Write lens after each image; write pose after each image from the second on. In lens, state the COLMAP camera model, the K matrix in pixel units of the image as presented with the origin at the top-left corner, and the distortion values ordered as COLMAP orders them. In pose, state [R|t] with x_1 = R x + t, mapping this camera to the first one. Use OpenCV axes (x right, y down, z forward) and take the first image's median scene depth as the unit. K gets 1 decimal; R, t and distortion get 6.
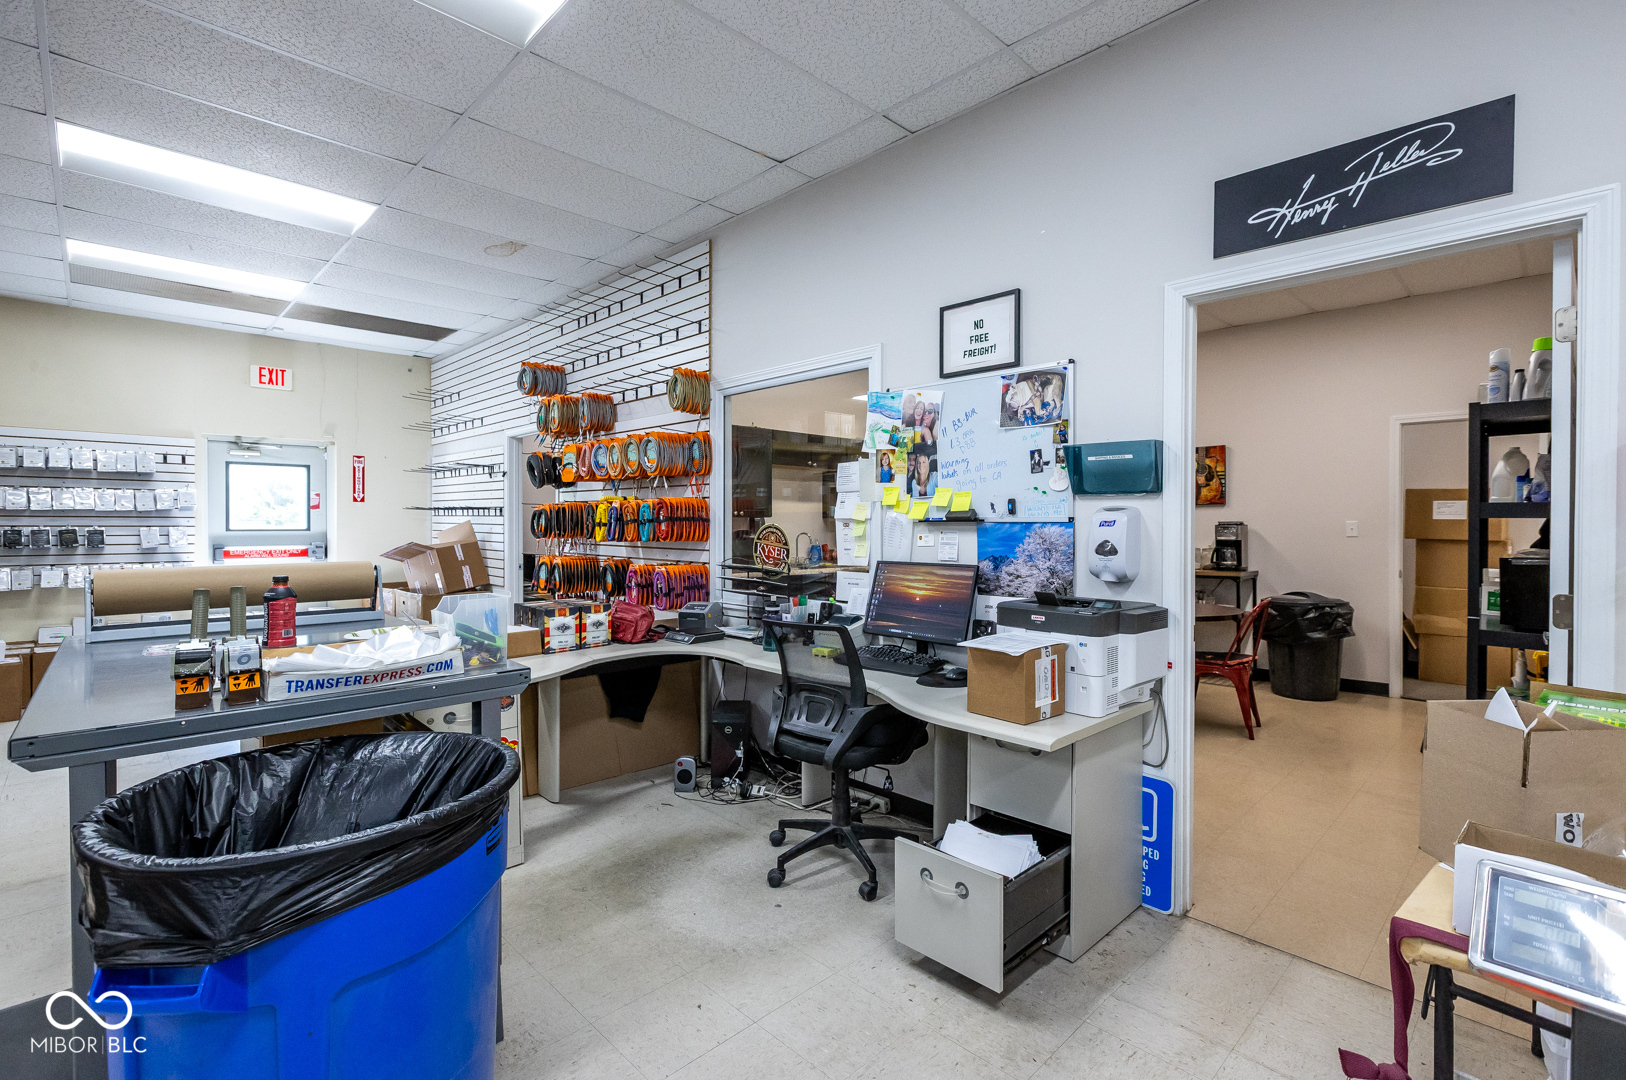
lens RADIAL K [[730.4, 0, 809.1], [0, 730.4, 531.1], [0, 0, 1]] dist [0.000968, 0.000193]
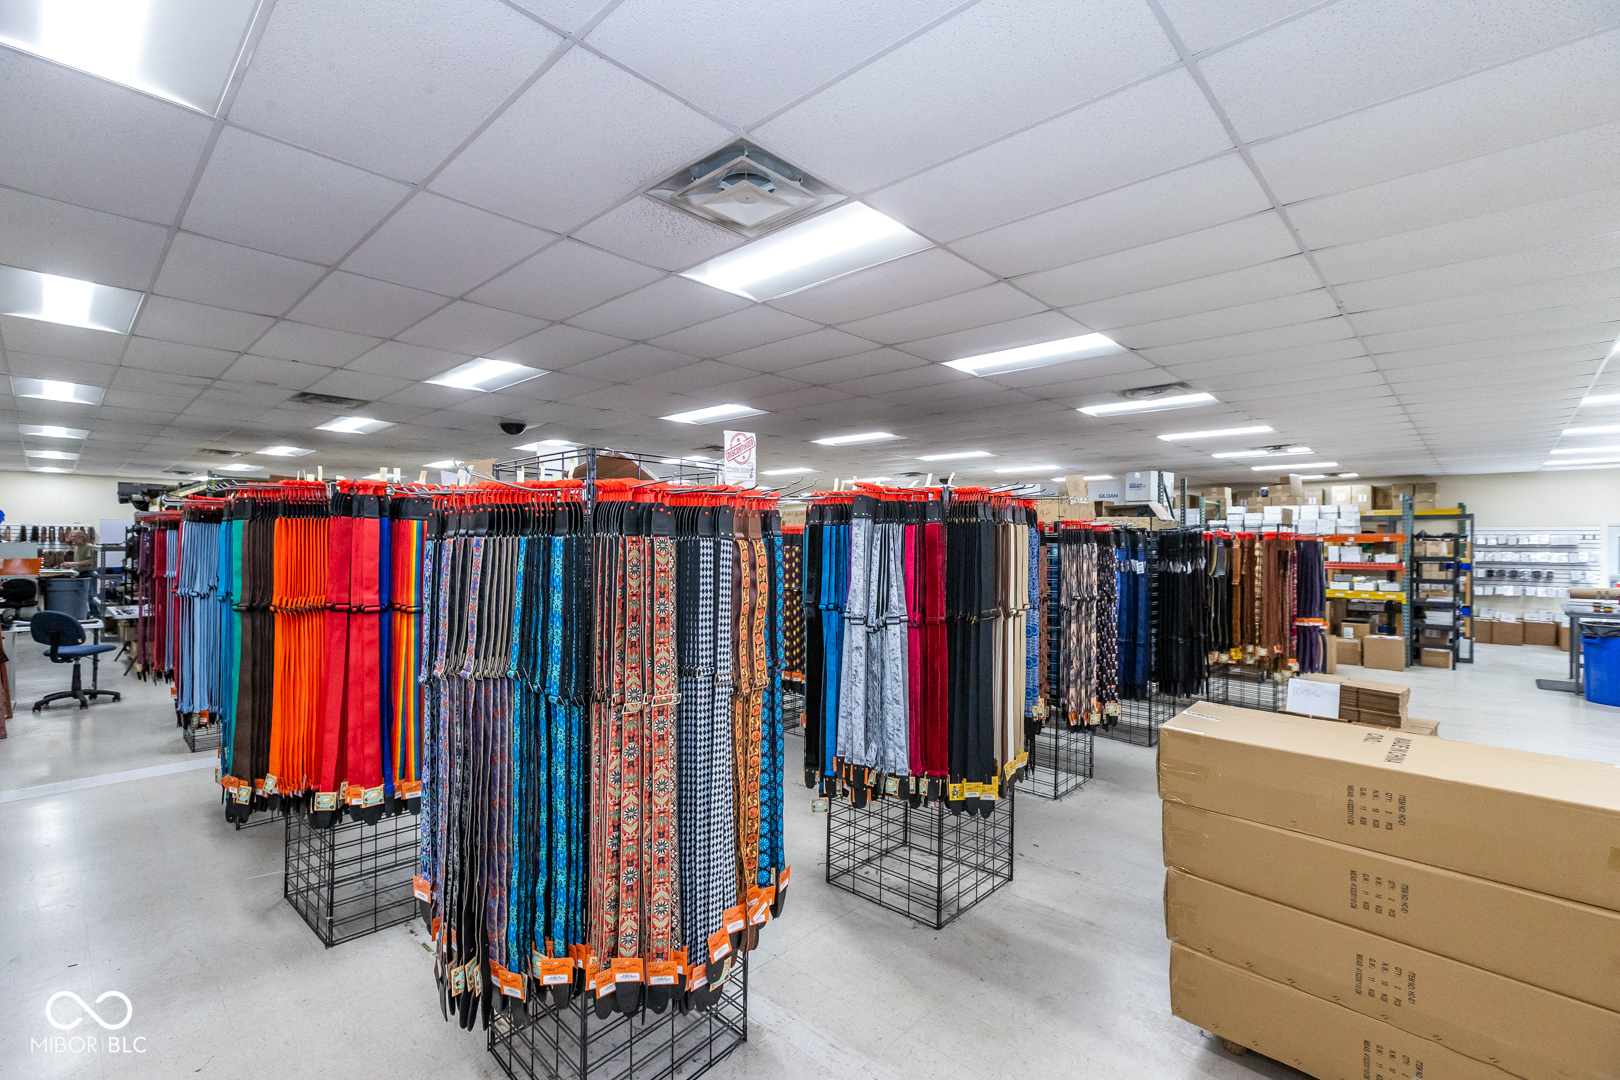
lens RADIAL K [[727.7, 0, 806.3], [0, 727.7, 540.5], [0, 0, 1]] dist [0.000968, 0.000193]
pose [[0.044575, -0.012758, -0.998925, 1.143219], [-0.028172, 0.999505, -0.014022, -0.000518], [0.998609, 0.028767, 0.044194, -1.363669]]
